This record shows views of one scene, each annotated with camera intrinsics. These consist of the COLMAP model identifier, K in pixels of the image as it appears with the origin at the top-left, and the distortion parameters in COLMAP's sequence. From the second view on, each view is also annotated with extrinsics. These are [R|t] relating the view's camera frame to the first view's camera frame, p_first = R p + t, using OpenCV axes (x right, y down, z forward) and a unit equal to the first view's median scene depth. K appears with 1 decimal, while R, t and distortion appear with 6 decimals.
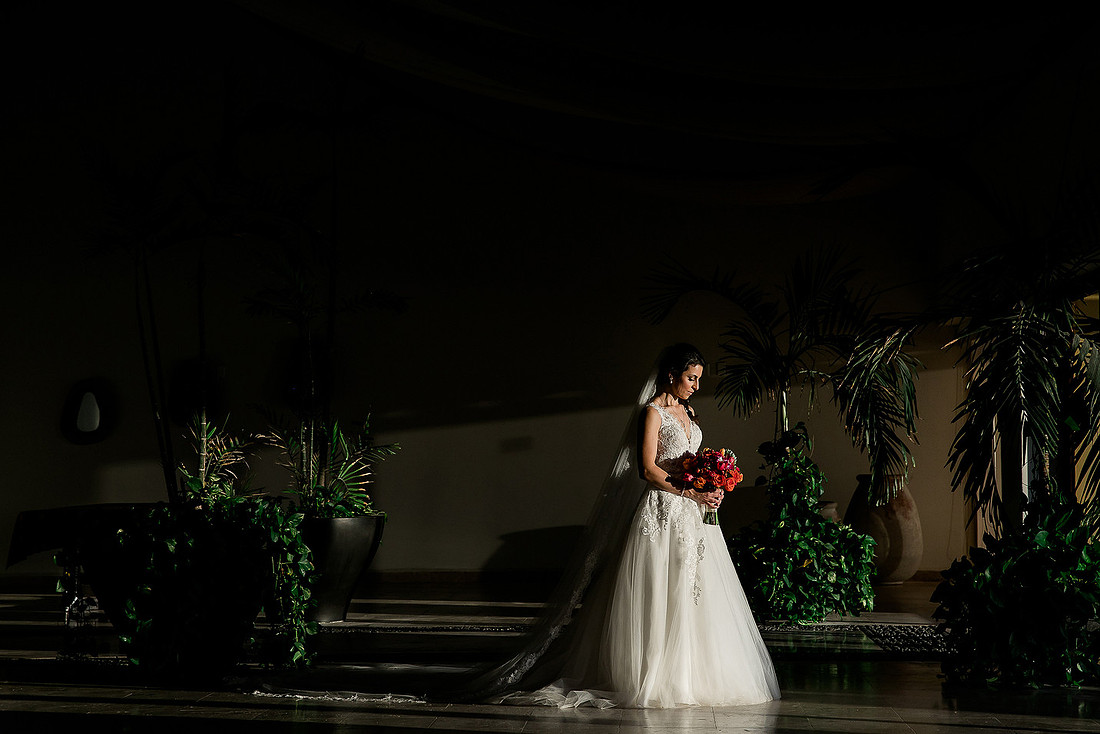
lens RADIAL K [[2208.1, 0, 550.0], [0, 2208.1, 367.0], [0, 0, 1]] dist [0.007828, -0.055577]
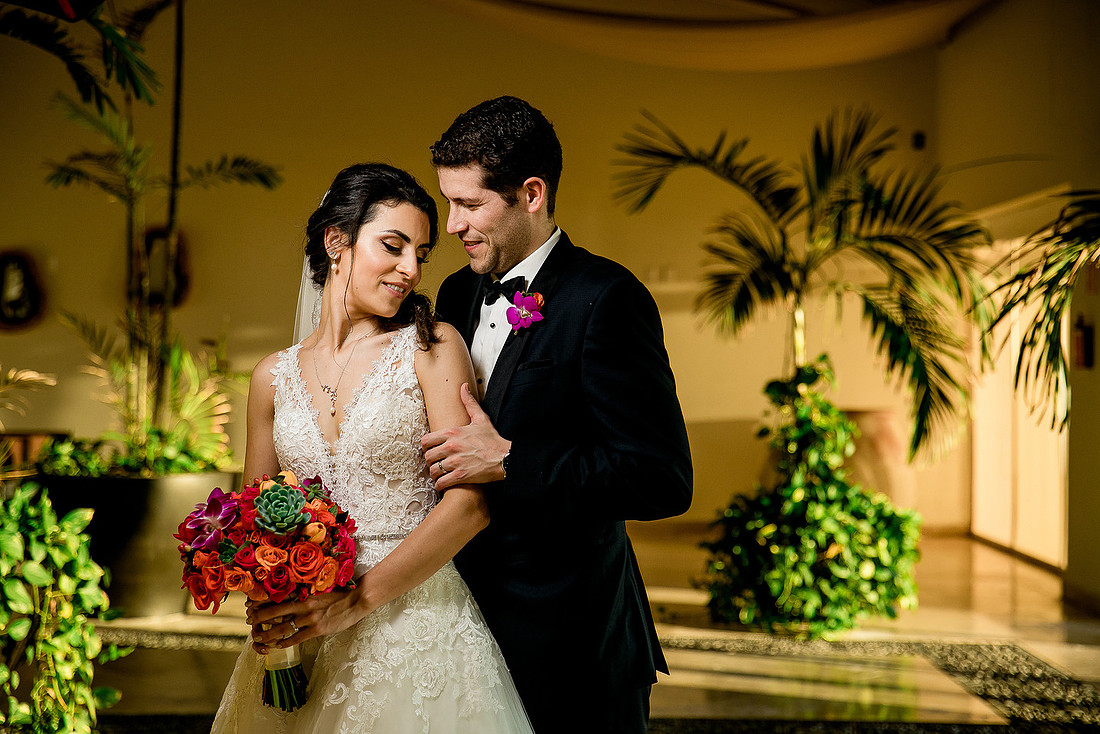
lens RADIAL K [[2208.1, 0, 550.0], [0, 2208.1, 367.0], [0, 0, 1]] dist [0.007828, -0.055577]
pose [[0.998273, 0.018560, 0.055734, -0.016714], [-0.020896, 0.998915, 0.041623, 0.001345], [-0.054901, -0.042716, 0.997578, 0.288775]]
